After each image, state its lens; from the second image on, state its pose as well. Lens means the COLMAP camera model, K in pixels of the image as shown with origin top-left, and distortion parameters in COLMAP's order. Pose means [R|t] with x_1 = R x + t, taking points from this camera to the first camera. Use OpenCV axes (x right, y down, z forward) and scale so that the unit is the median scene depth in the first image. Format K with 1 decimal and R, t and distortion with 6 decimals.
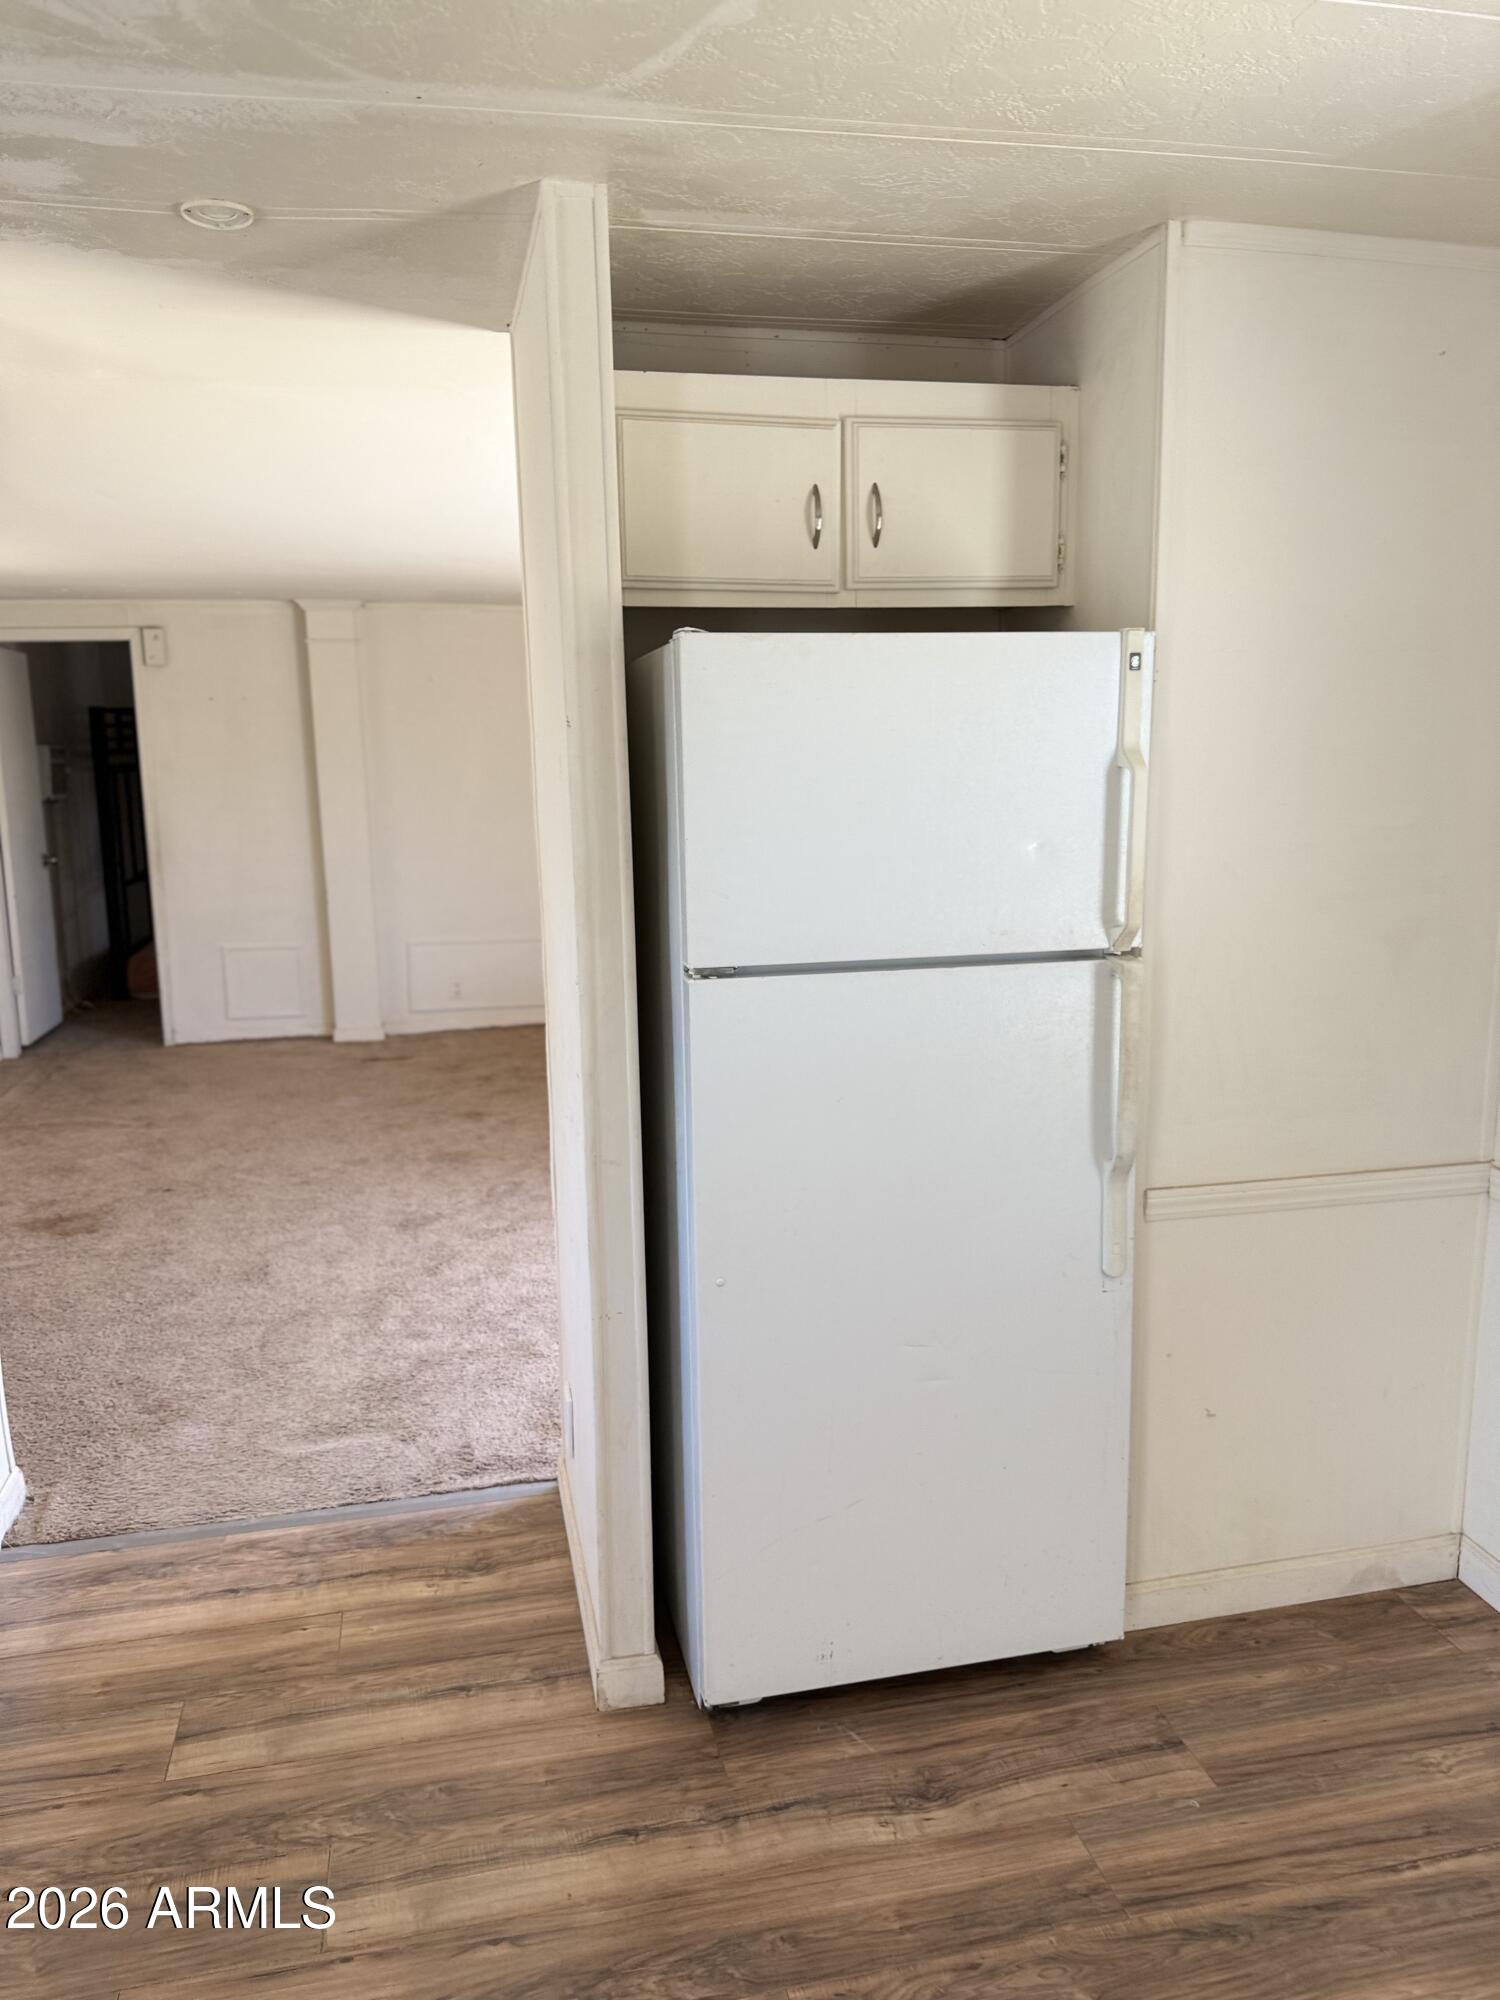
lens RADIAL K [[1424.1, 0, 750.0], [0, 1424.1, 1000.0], [0, 0, 1]] dist [0.006195, -0.003251]
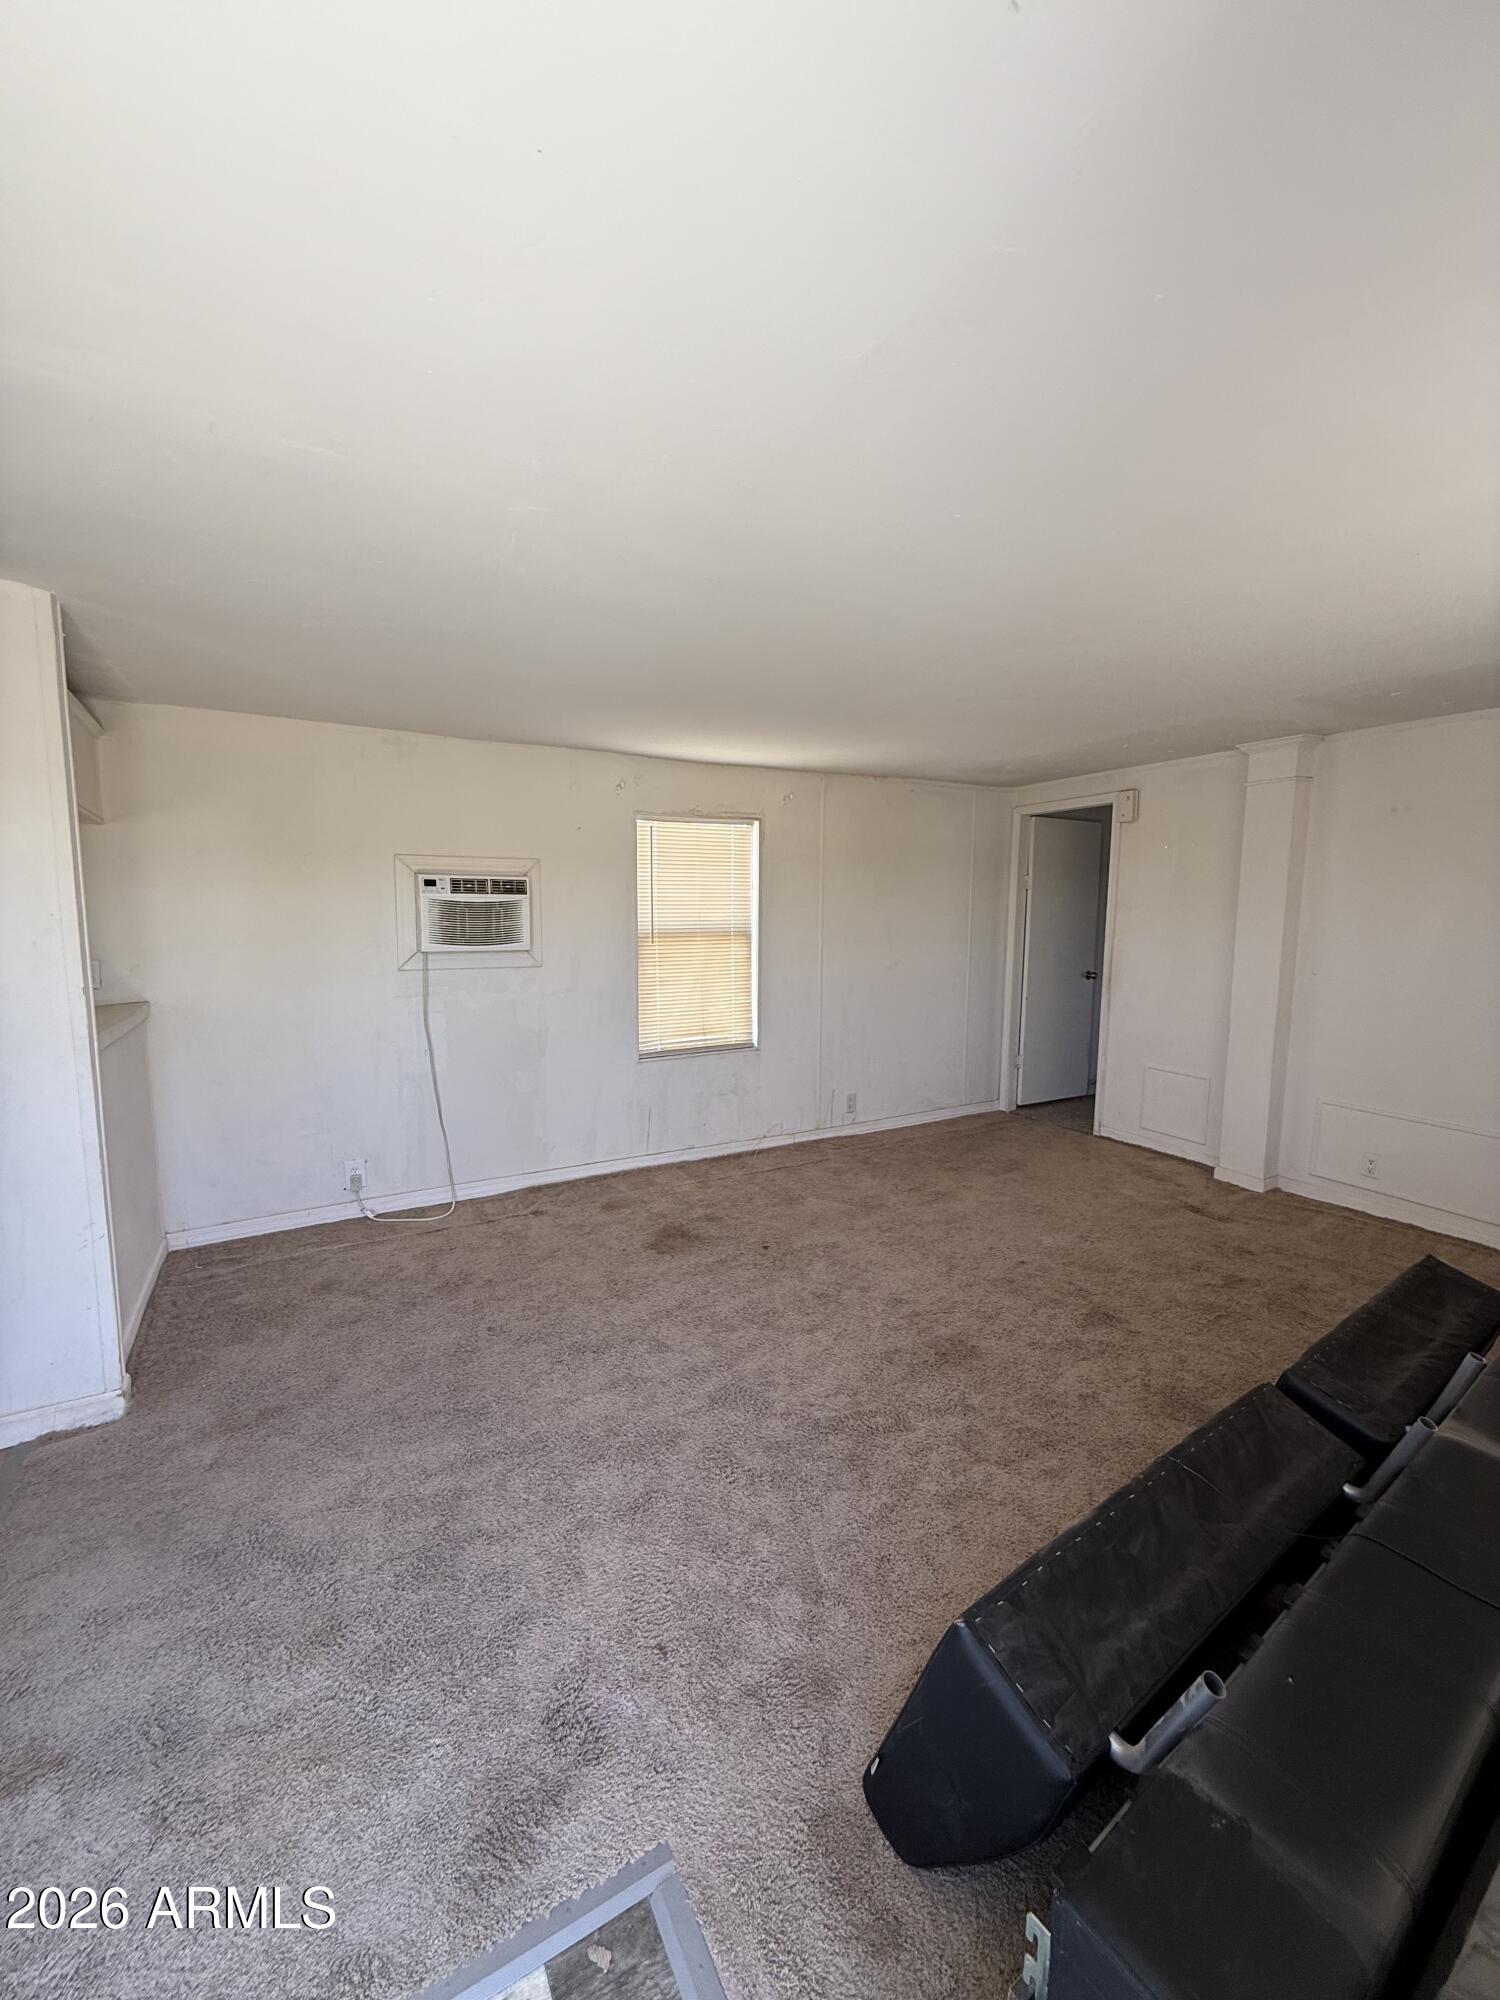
lens RADIAL K [[794.5, 0, 753.0], [0, 794.5, 992.9], [0, 0, 1]] dist [-0.000179, -0.000021]
pose [[0.299231, 0.111479, -0.947646, 0.373476], [-0.177697, 0.982288, 0.059444, -0.218128], [0.937488, 0.150606, 0.313740, 1.461234]]
